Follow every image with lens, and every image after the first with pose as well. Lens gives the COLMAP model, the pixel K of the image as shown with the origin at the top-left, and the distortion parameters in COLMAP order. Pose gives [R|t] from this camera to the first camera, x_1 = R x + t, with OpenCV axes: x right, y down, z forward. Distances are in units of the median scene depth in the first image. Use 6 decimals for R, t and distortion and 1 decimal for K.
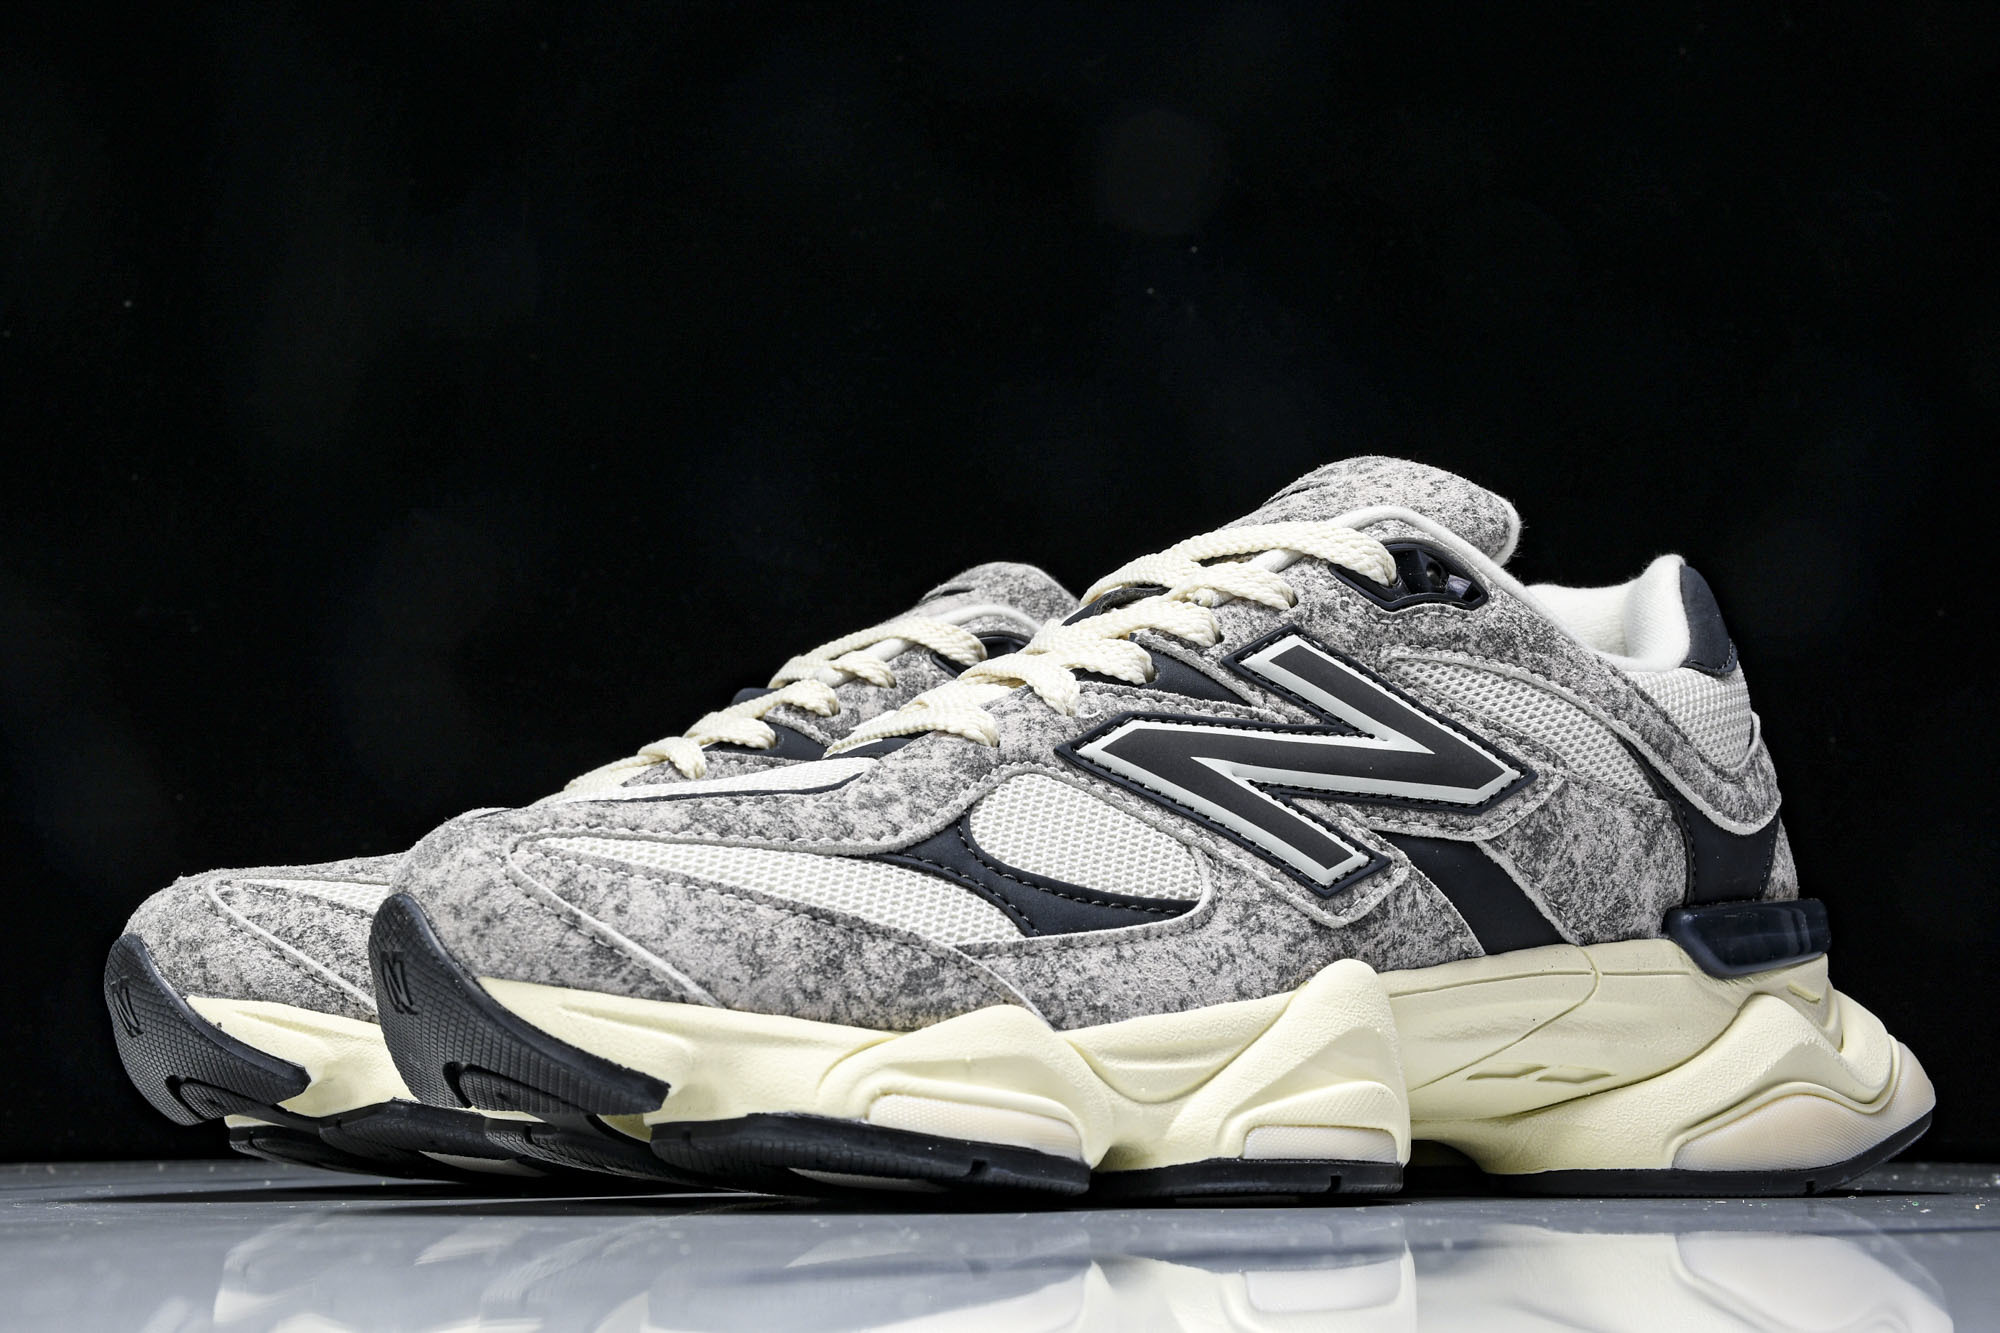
lens RADIAL K [[3069.8, 0, 962.6], [0, 3069.8, 583.5], [0, 0, 1]] dist [0.114784, 0.000000]
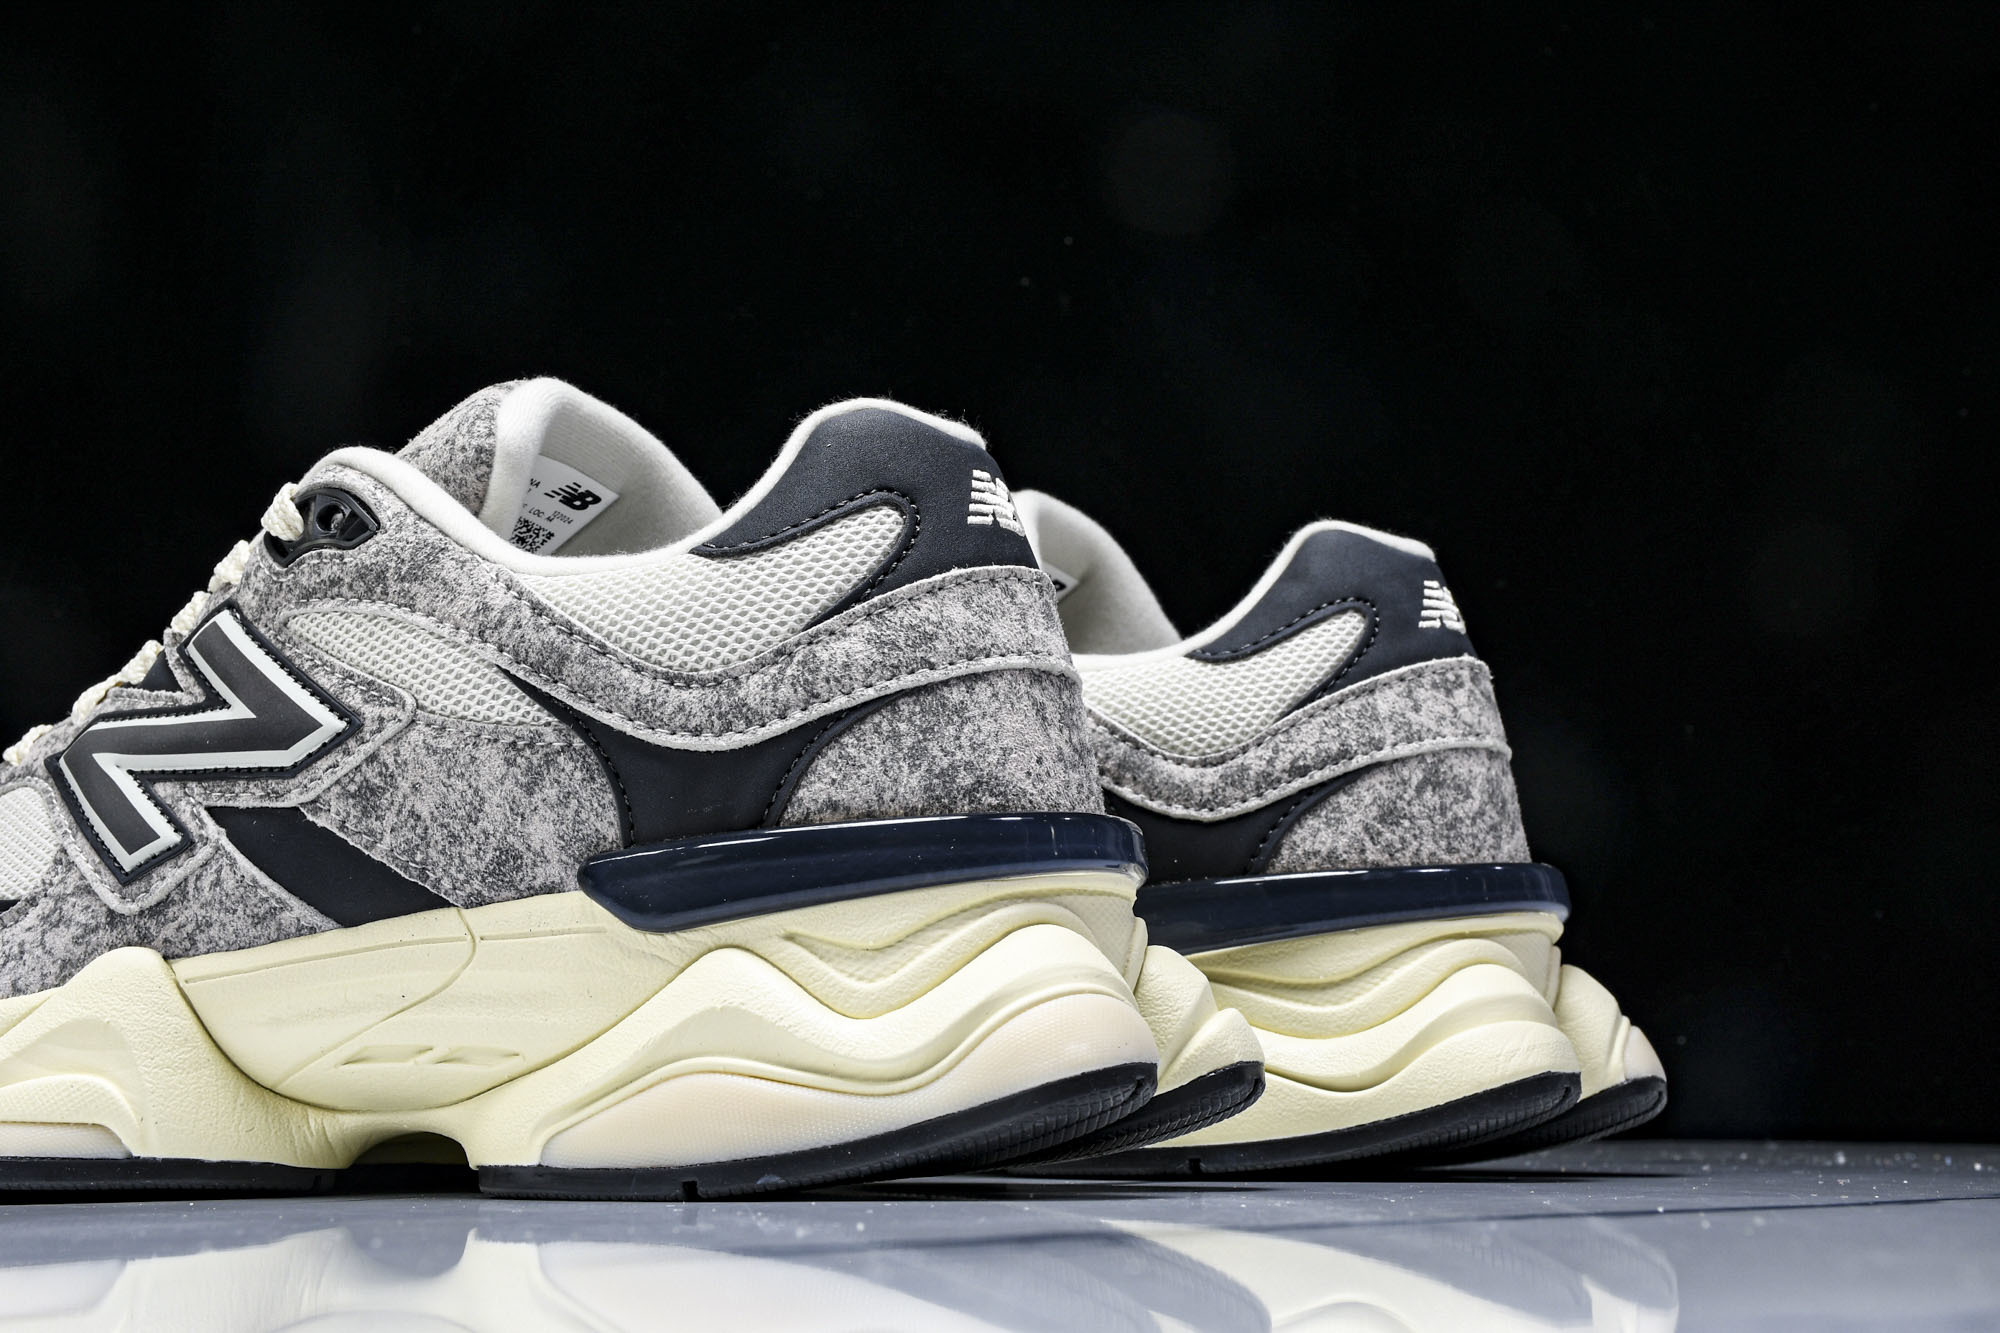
lens RADIAL K [[3069.8, 0, 1010.5], [0, 3069.8, 633.8], [0, 0, 1]] dist [0.114784, 0.000000]
pose [[0.506560, -0.136950, -0.851259, 1.064757], [0.145740, 0.986699, -0.072013, 0.130830], [0.849798, -0.087583, 0.519781, 0.714856]]
